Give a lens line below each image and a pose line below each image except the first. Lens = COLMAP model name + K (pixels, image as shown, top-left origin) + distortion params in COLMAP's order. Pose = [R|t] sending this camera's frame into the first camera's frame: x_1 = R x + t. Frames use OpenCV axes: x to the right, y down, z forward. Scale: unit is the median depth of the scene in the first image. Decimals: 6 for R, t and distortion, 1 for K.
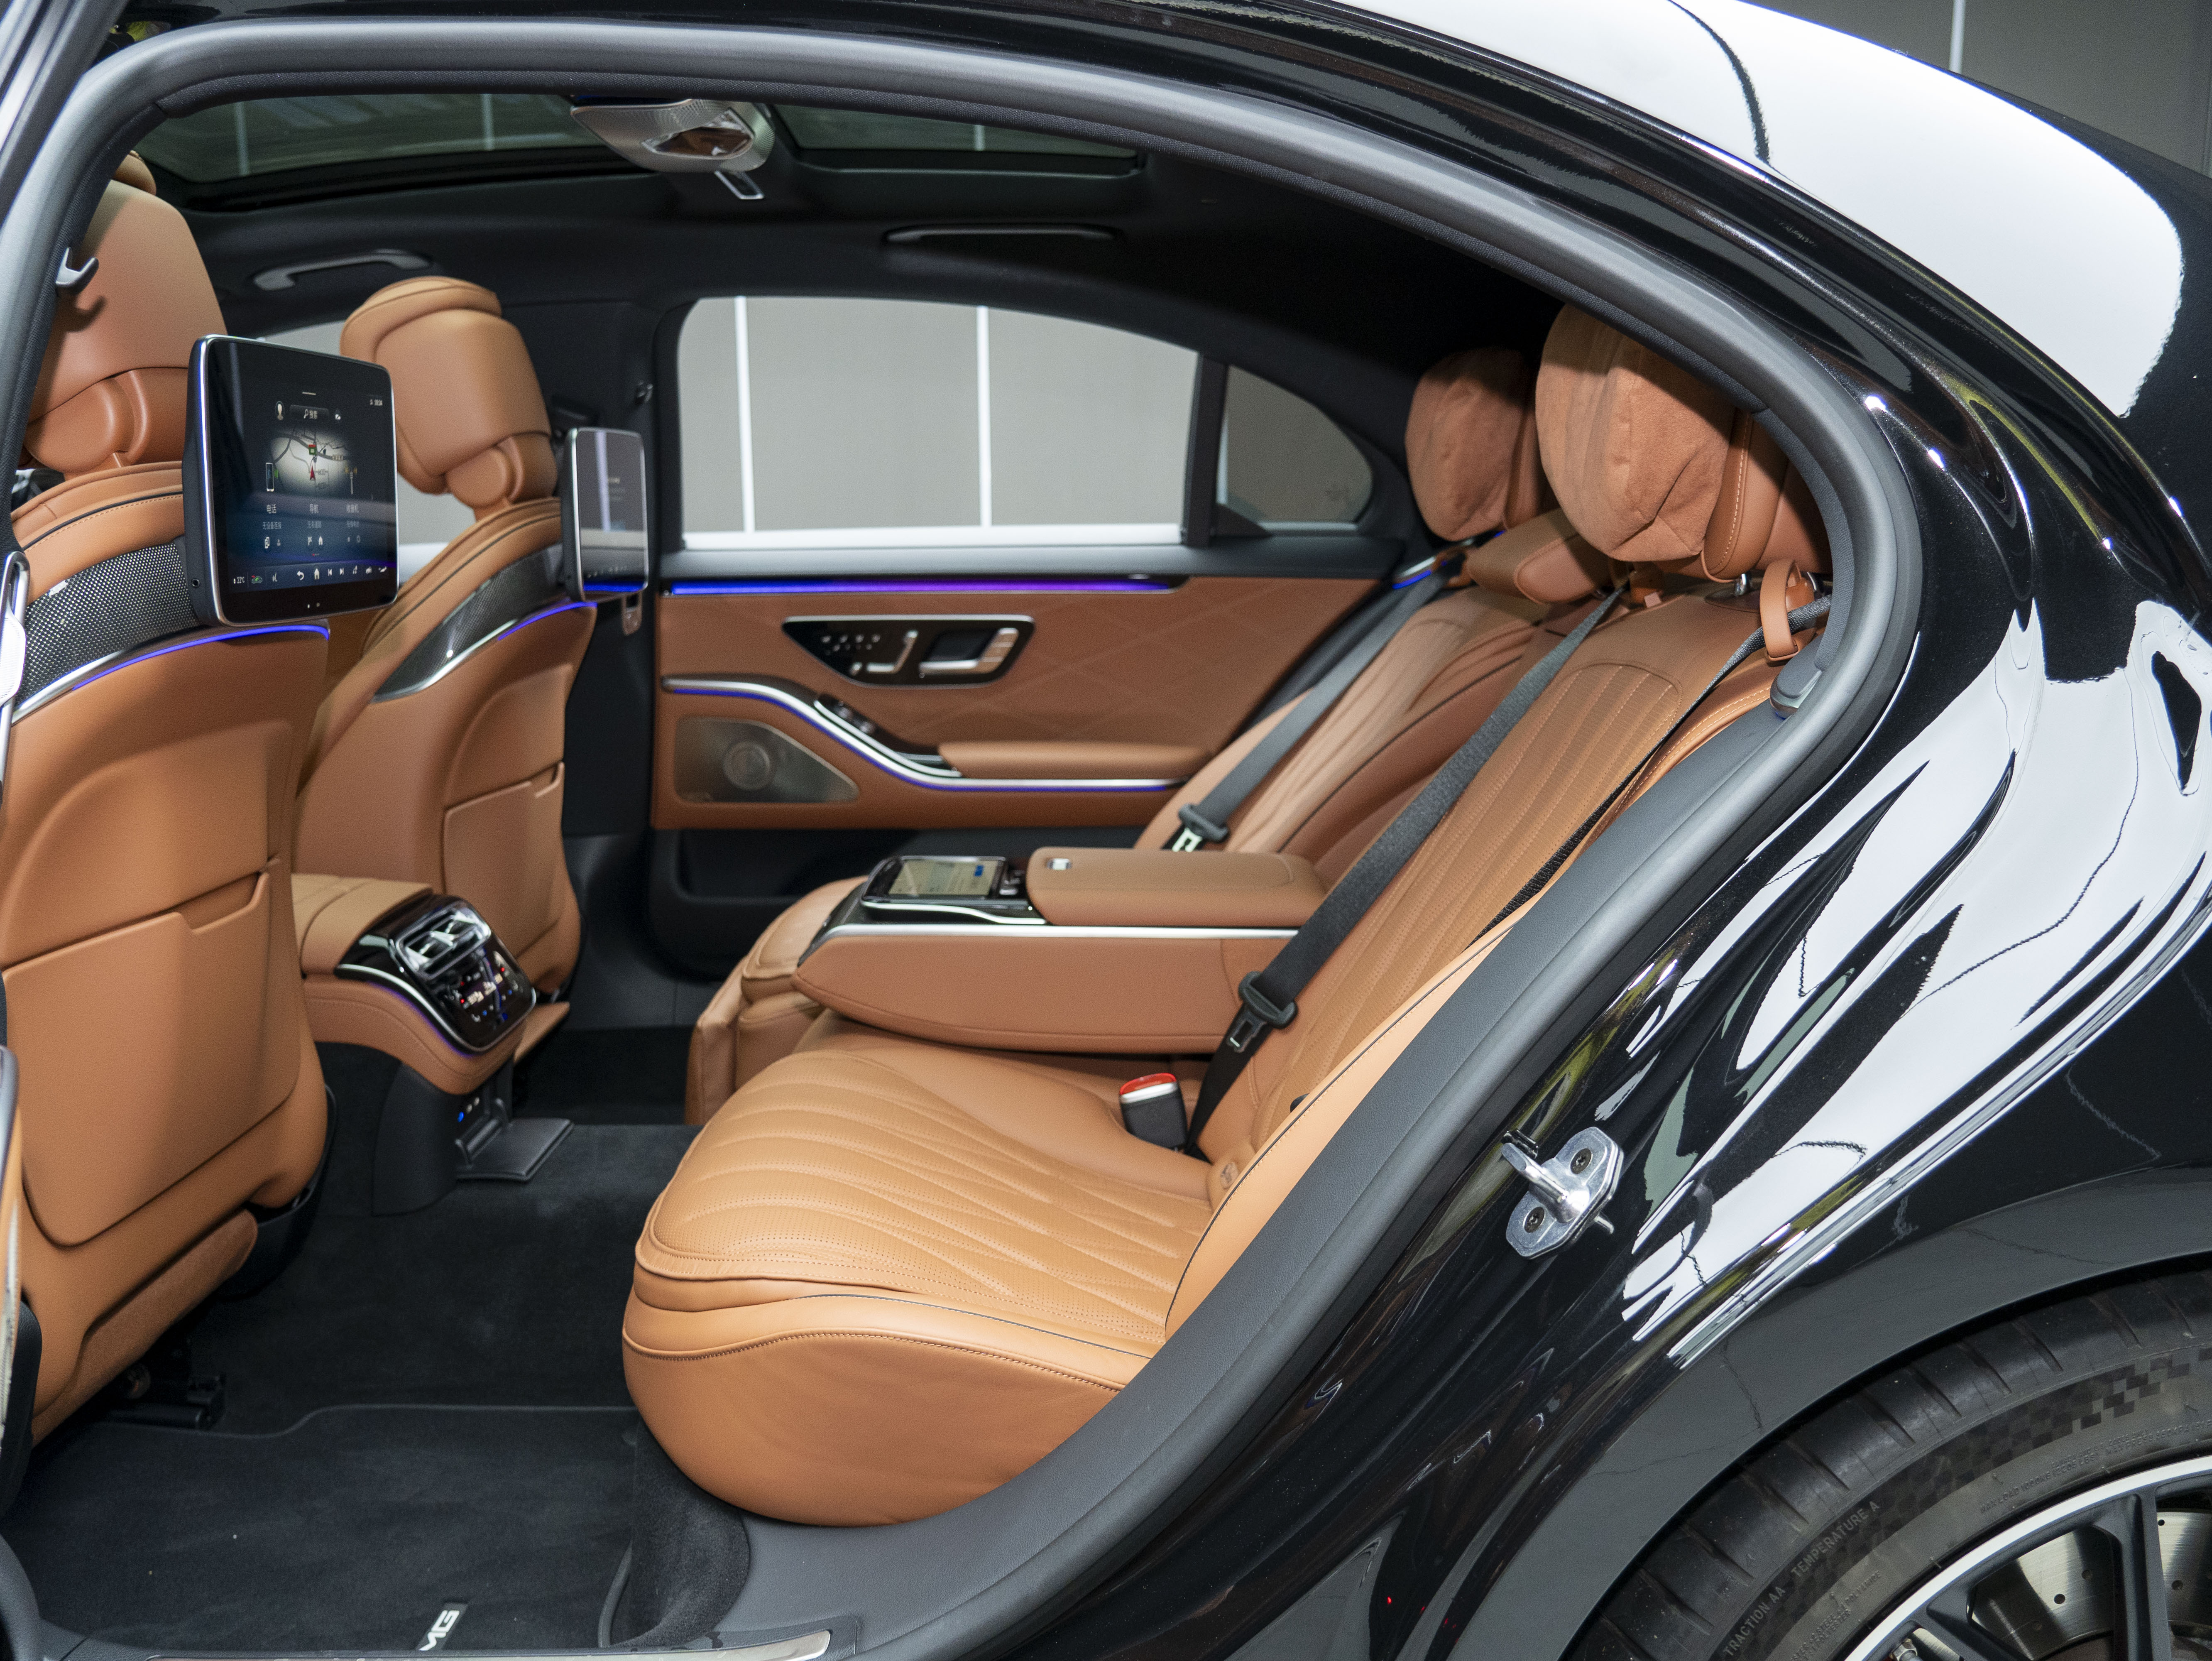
lens RADIAL K [[1681.6, 0, 1107.9], [0, 1681.6, 834.3], [0, 0, 1]] dist [0.003257, 0.012974]
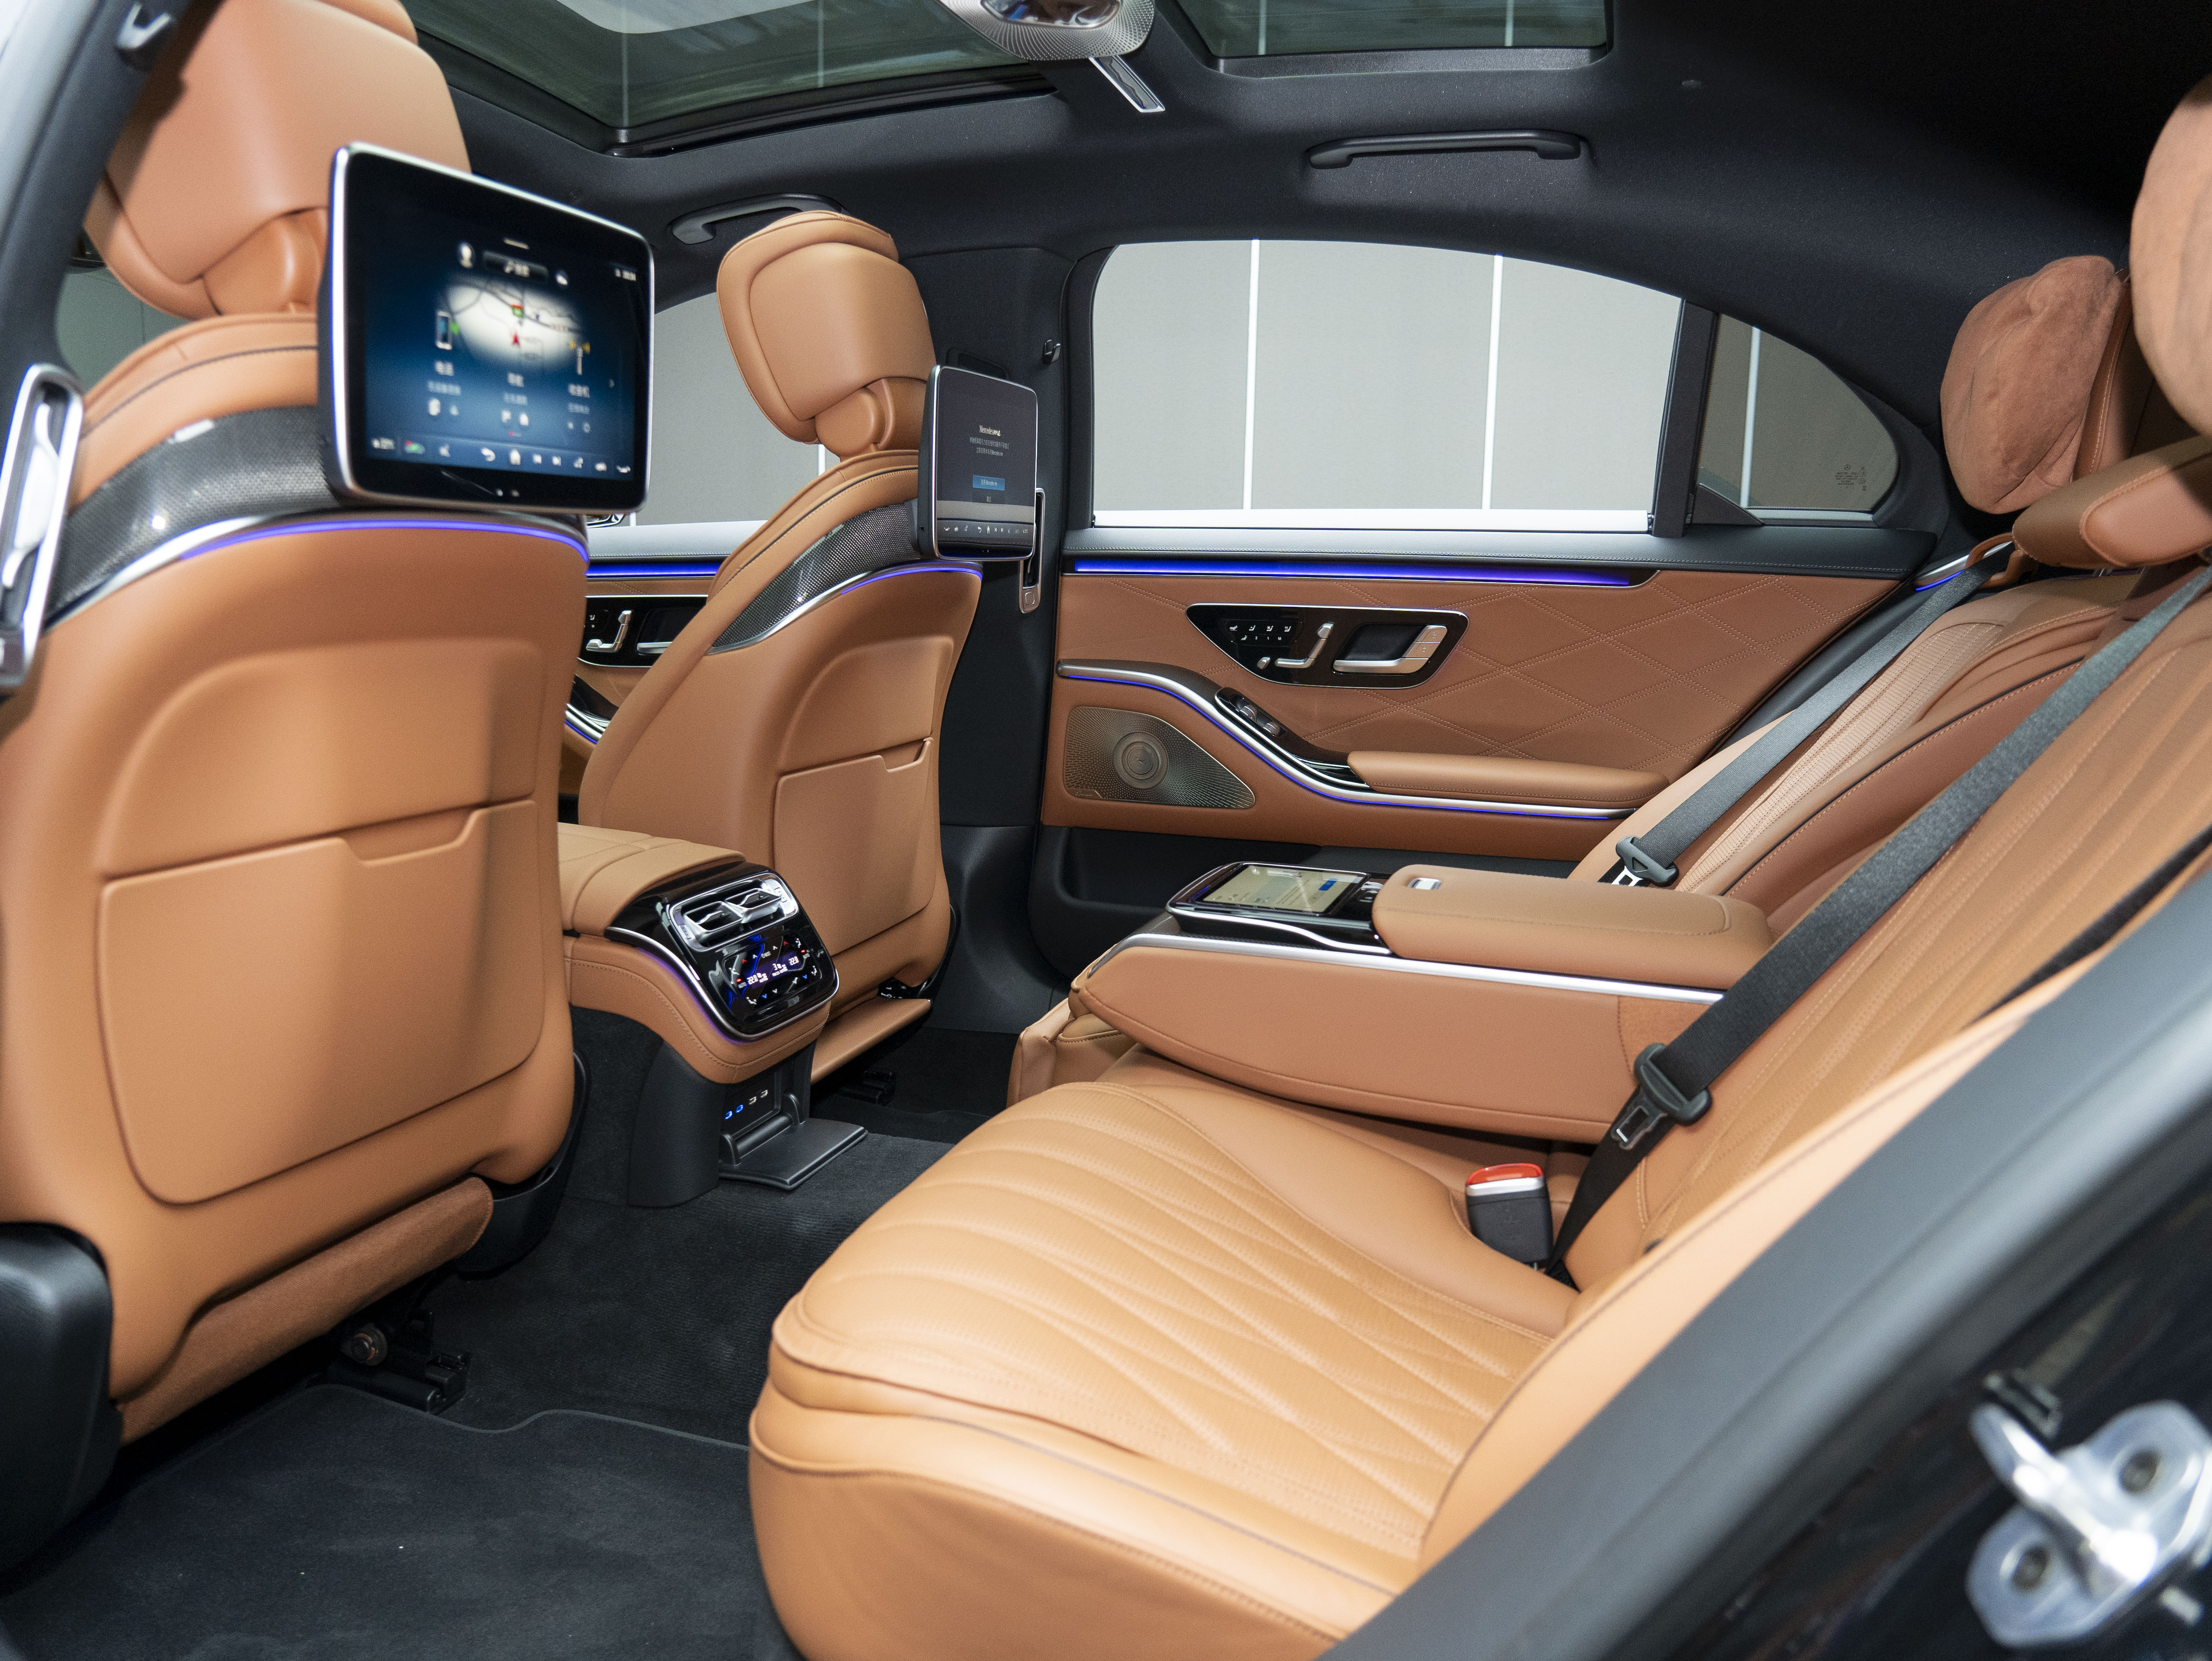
lens RADIAL K [[1705.4, 0, 1097.8], [0, 1705.4, 821.8], [0, 0, 1]] dist [-0.026262, 0.012983]
pose [[0.957431, 0.072882, -0.279310, 0.046168], [-0.080205, 0.996668, -0.014861, 0.012893], [0.277296, 0.036630, 0.960086, 0.177821]]
